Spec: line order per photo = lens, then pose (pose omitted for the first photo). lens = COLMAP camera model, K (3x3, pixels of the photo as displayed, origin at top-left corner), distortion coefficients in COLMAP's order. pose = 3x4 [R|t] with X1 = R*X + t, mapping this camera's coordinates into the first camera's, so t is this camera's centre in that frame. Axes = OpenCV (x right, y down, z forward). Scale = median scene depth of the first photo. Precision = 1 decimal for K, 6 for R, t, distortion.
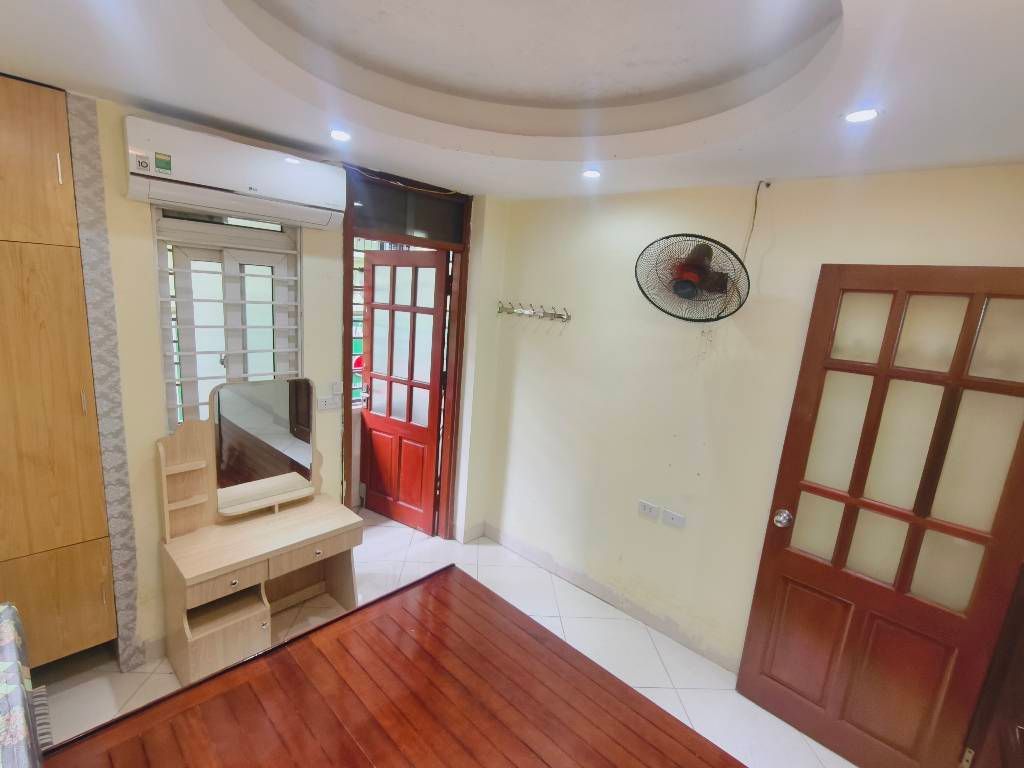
lens RADIAL K [[476.7, 0, 510.3], [0, 476.7, 387.2], [0, 0, 1]] dist [-0.003487, 0.000699]
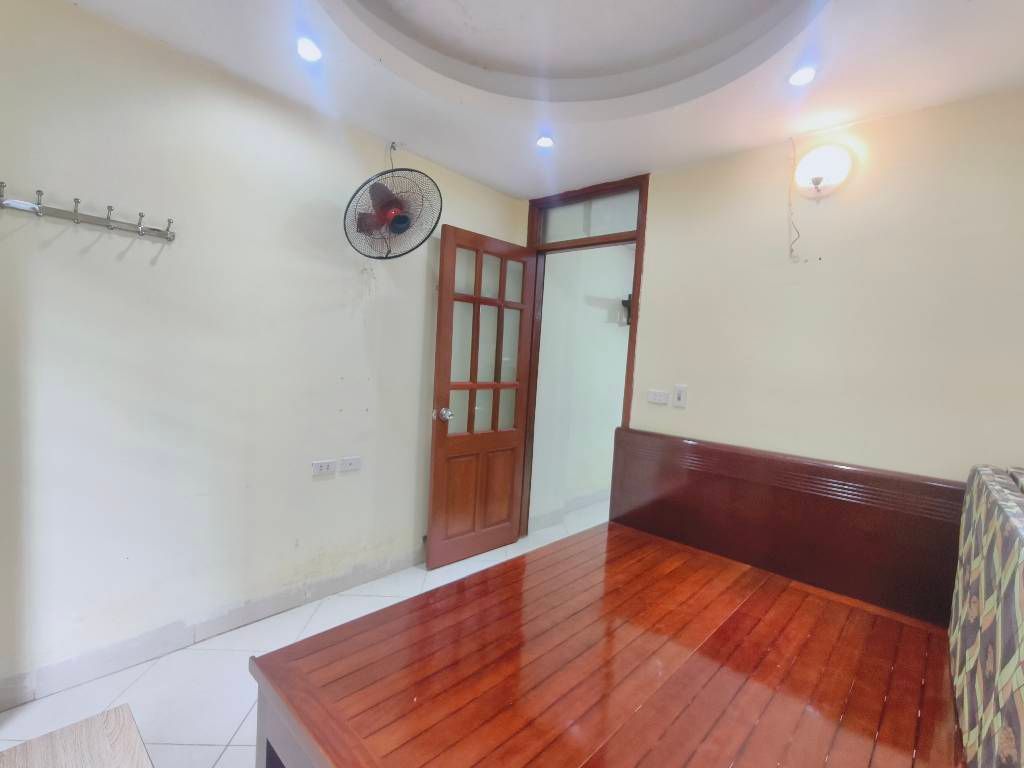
lens RADIAL K [[476.7, 0, 510.3], [0, 476.7, 387.2], [0, 0, 1]] dist [-0.003487, 0.000699]
pose [[0.002051, -0.147550, 0.989053, -0.782824], [0.145066, 0.978636, 0.145695, 0.033920], [-0.989420, 0.143179, 0.023412, 0.817339]]
